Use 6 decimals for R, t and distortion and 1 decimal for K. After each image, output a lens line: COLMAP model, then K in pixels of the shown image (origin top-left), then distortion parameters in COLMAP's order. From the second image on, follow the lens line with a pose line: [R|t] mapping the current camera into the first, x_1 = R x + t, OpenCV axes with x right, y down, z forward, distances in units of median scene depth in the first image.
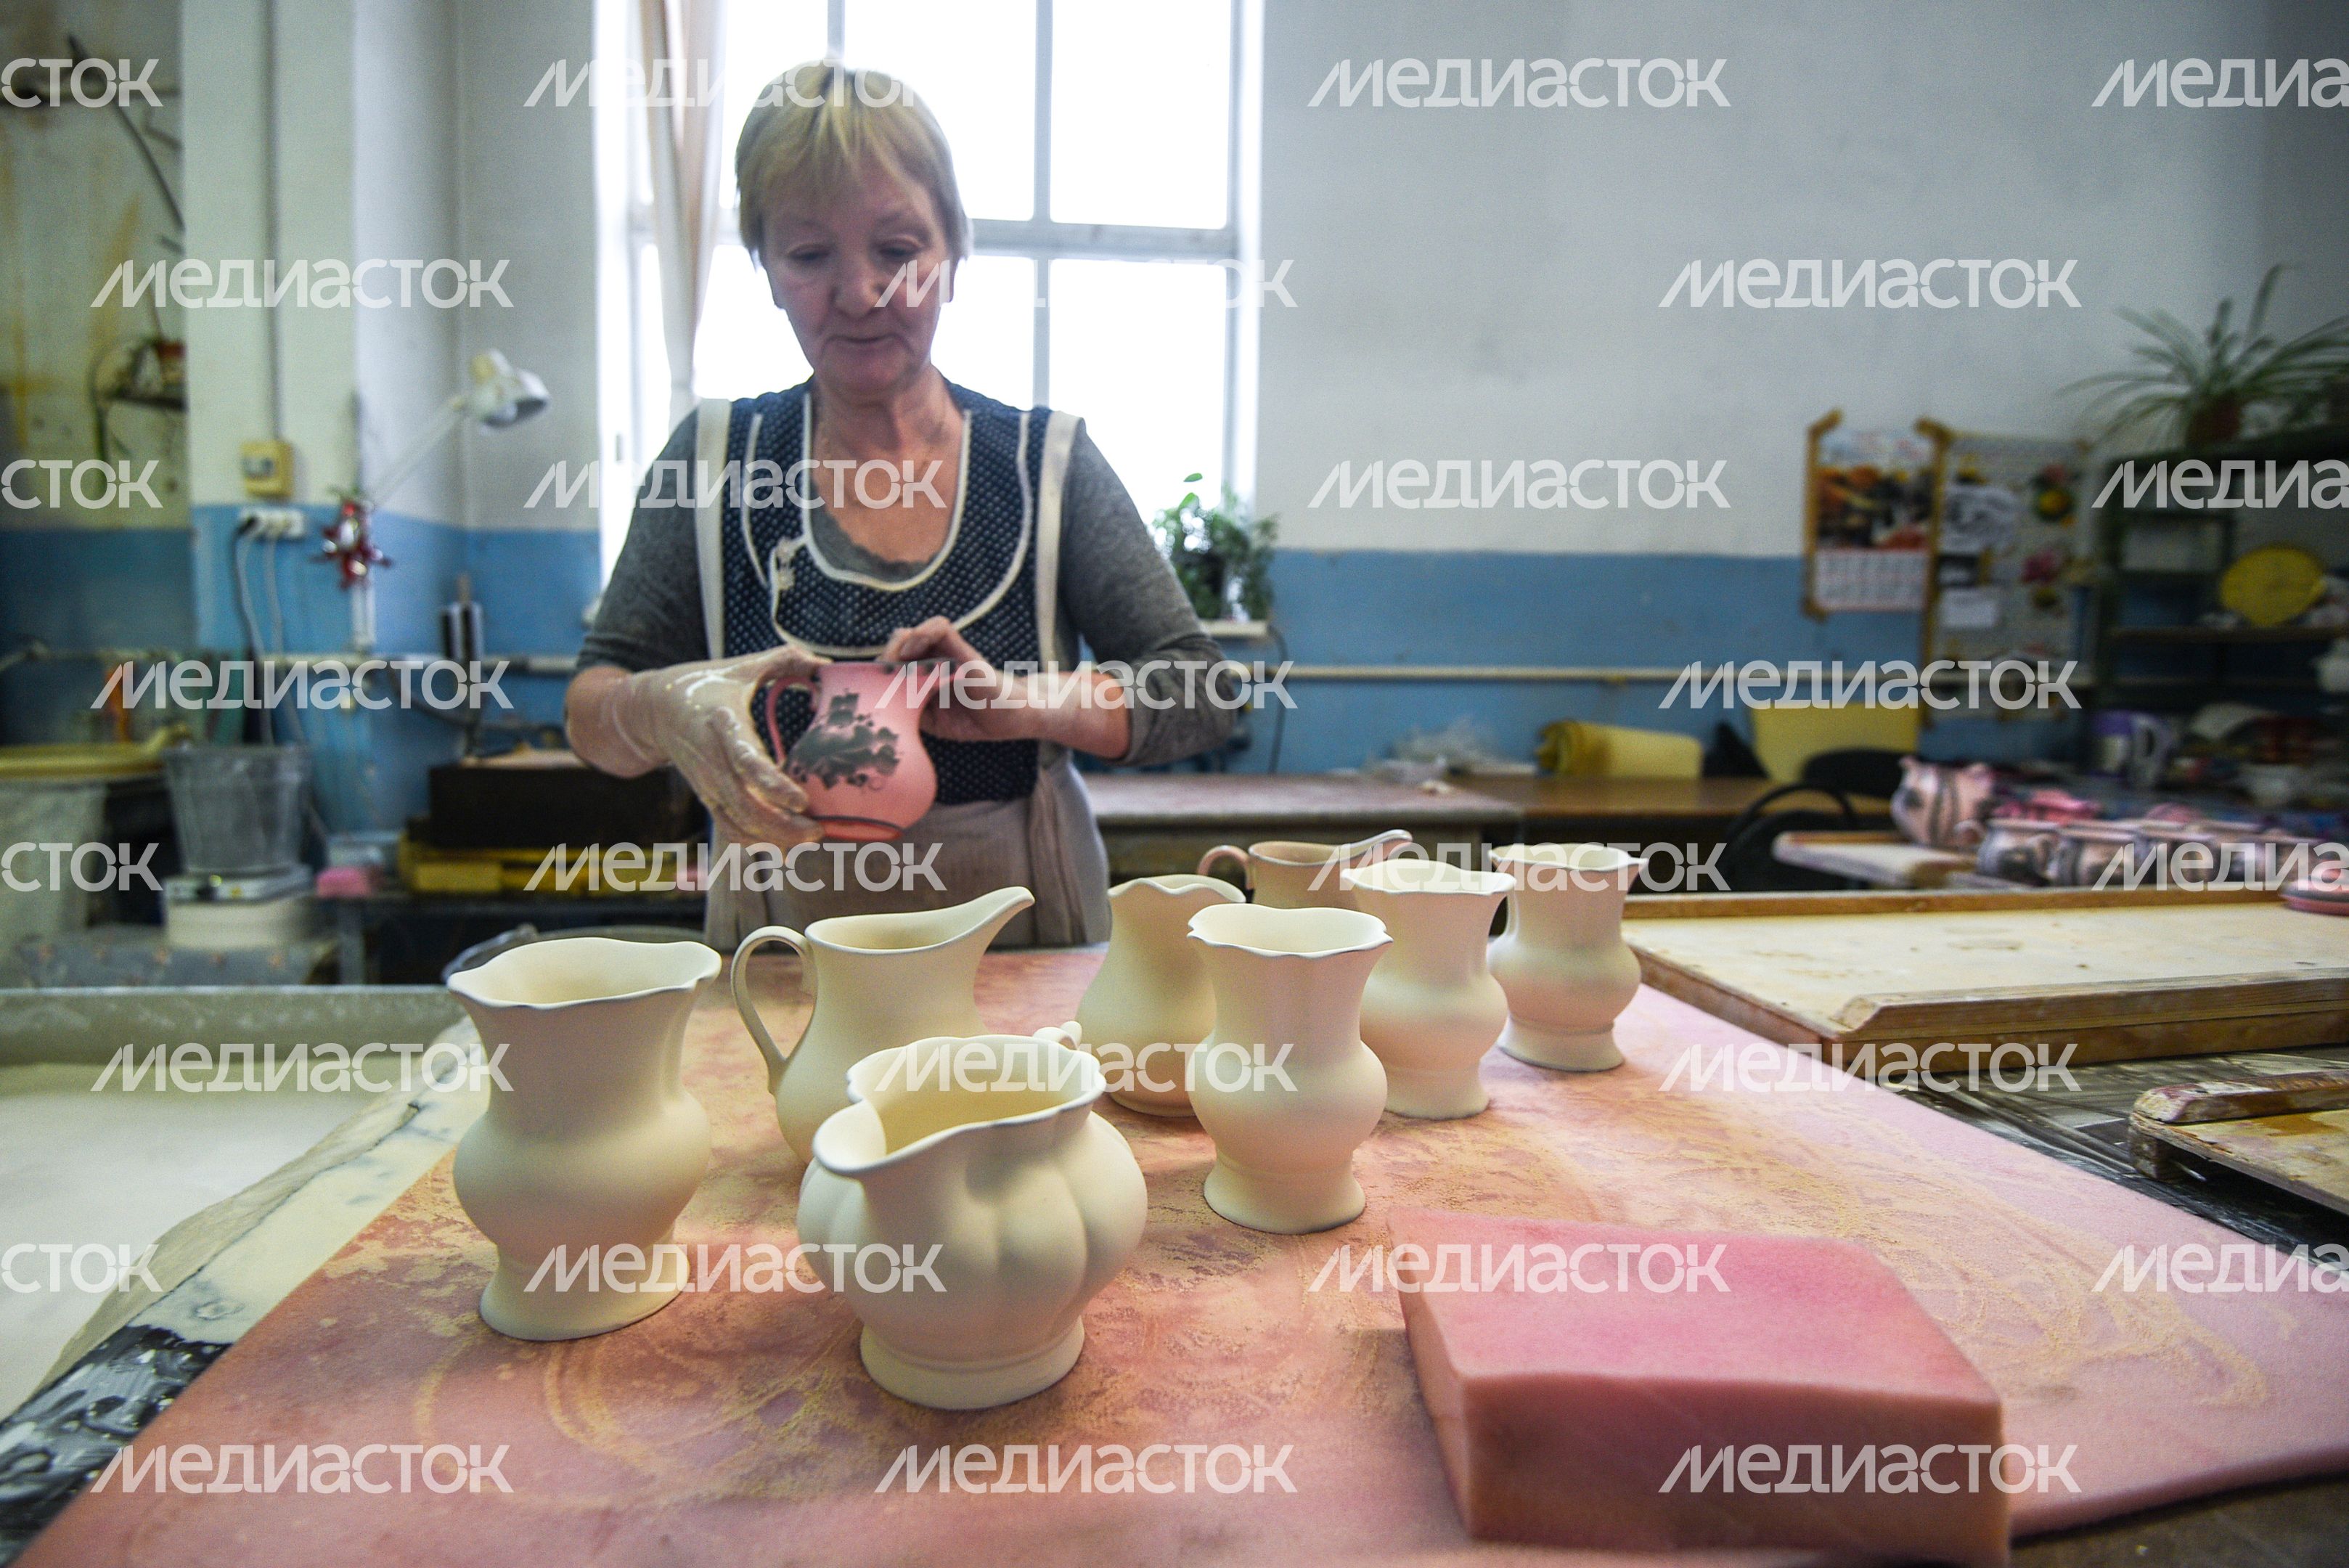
lens RADIAL K [[1123.4, 0, 1108.2], [0, 1123.4, 754.4], [0, 0, 1]] dist [-0.043867, -0.000185]
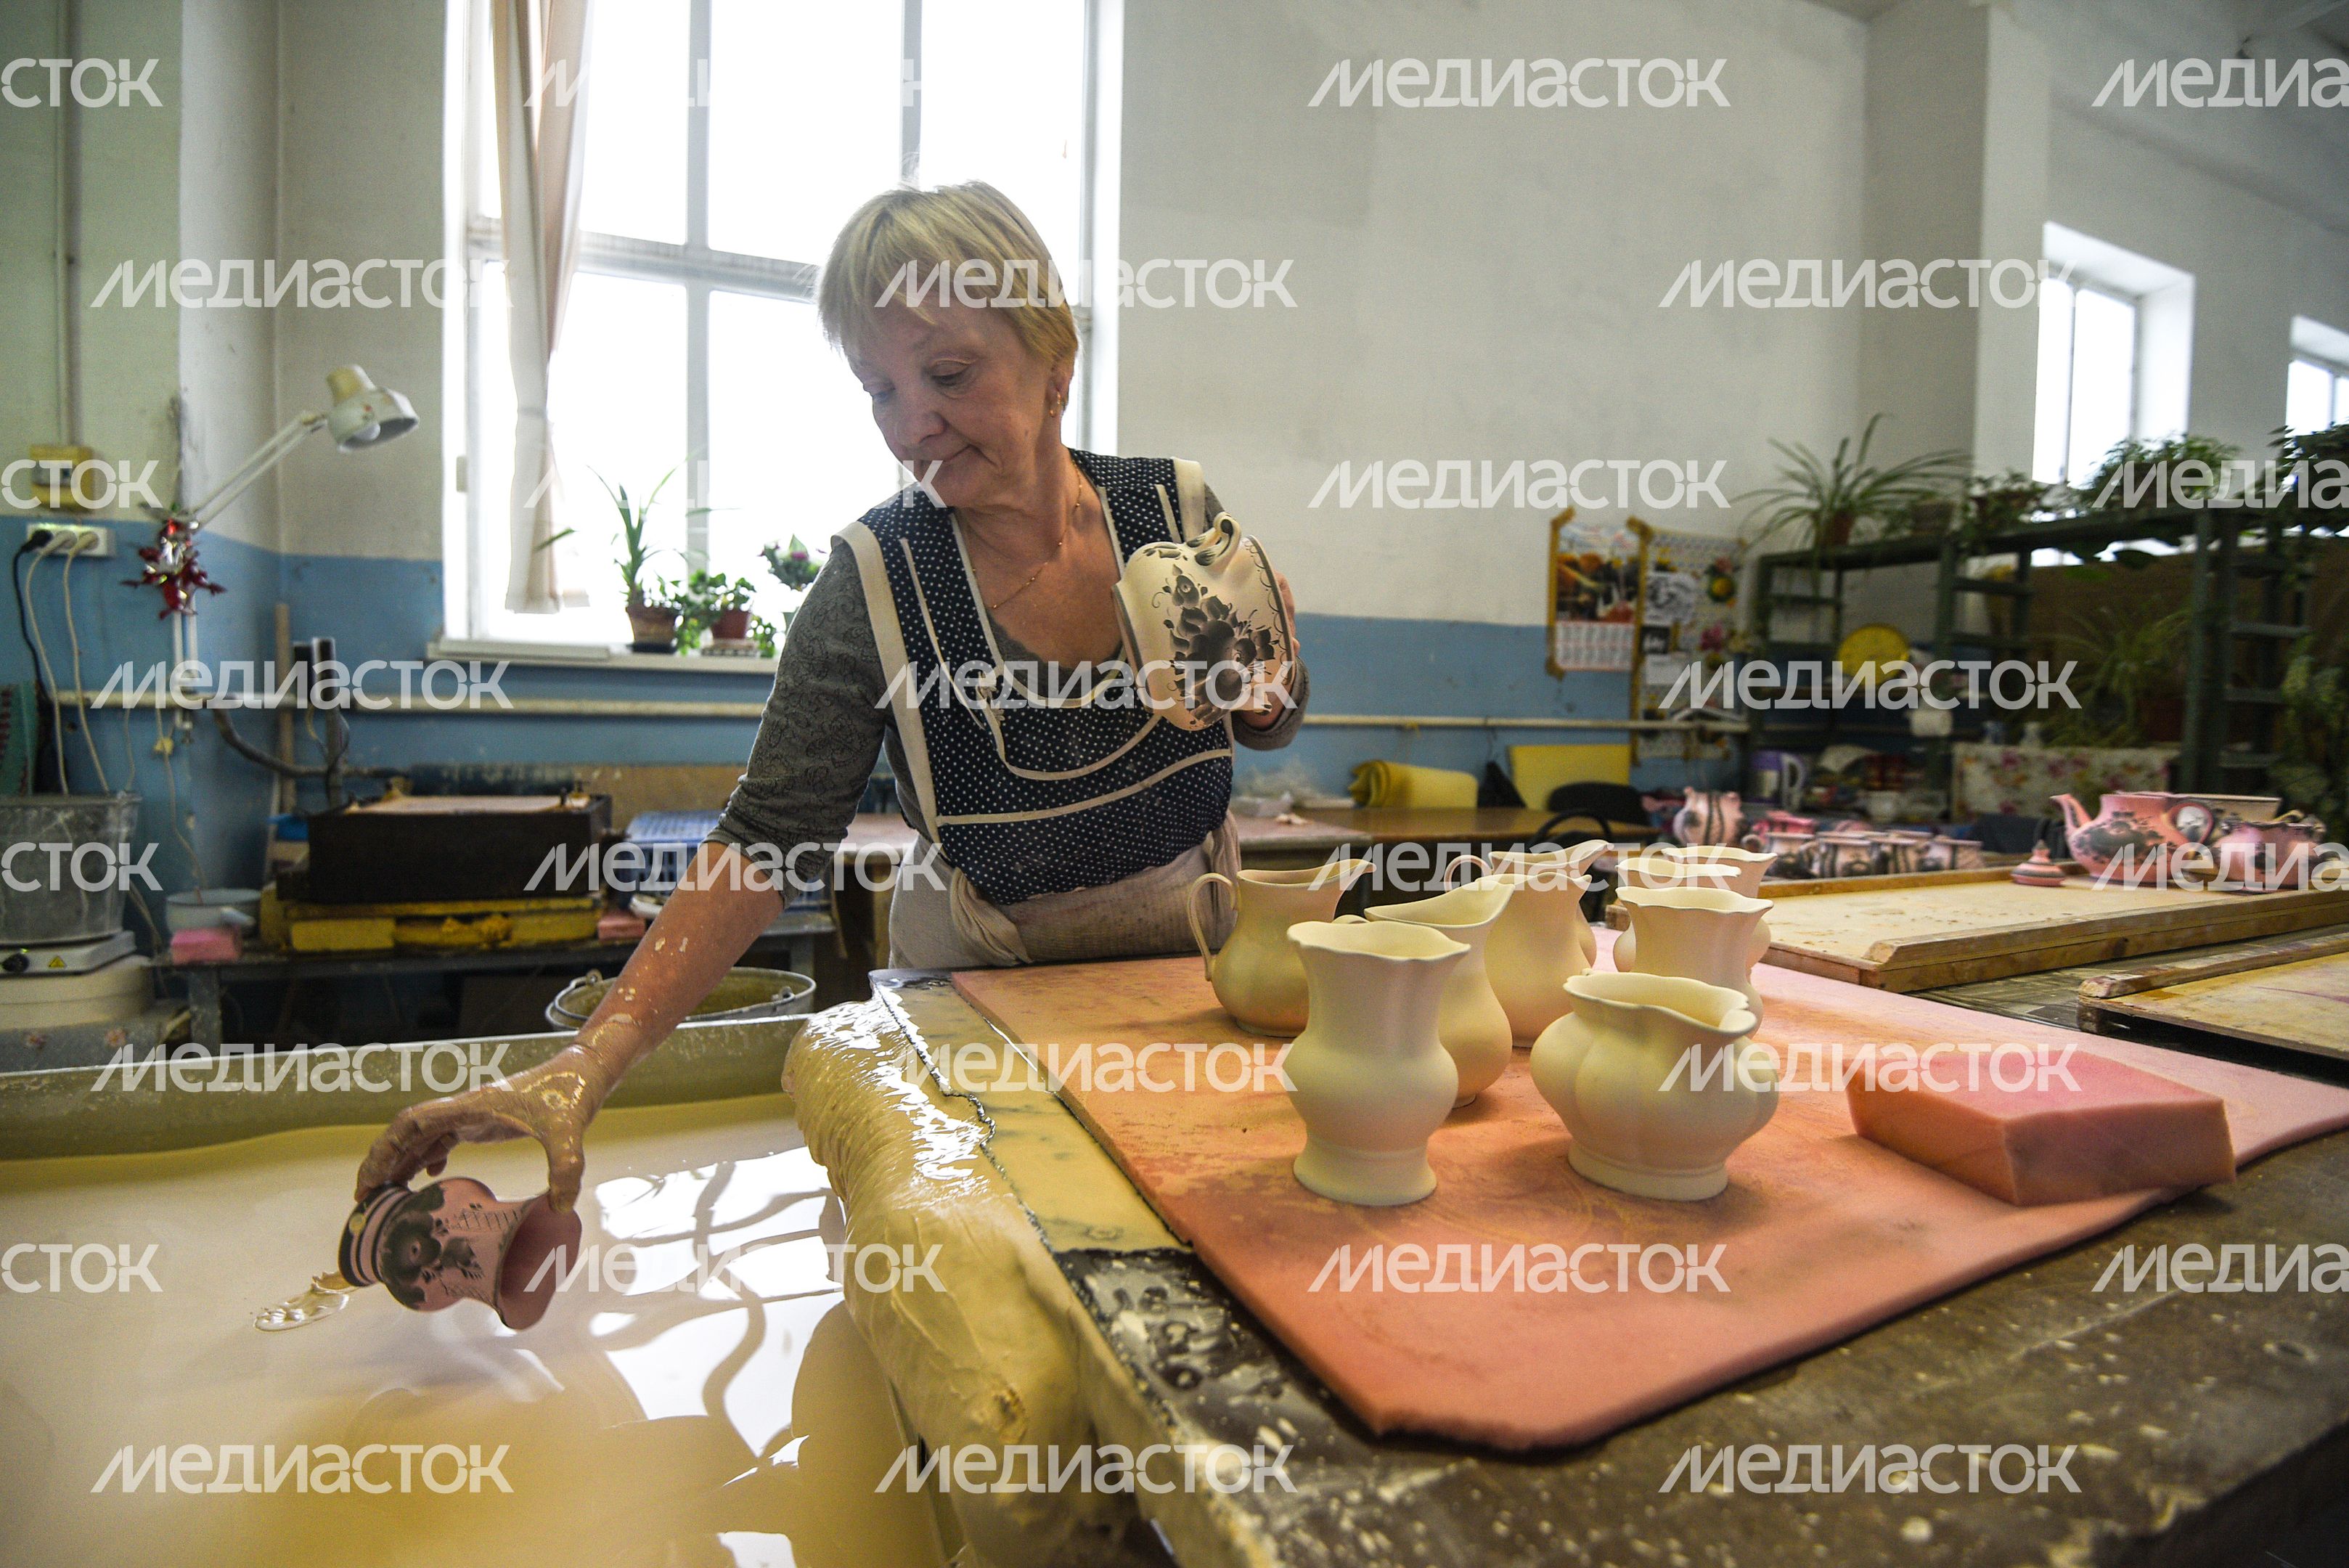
lens RADIAL K [[1072.9, 0, 1159.9], [0, 1072.9, 782.6], [0, 0, 1]] dist [-0.010510, -0.018830]
pose [[0.960910, -0.009338, 0.276704, -0.122919], [0.012599, 0.999871, -0.010010, 0.001136], [-0.276575, 0.013105, 0.960903, -0.023471]]
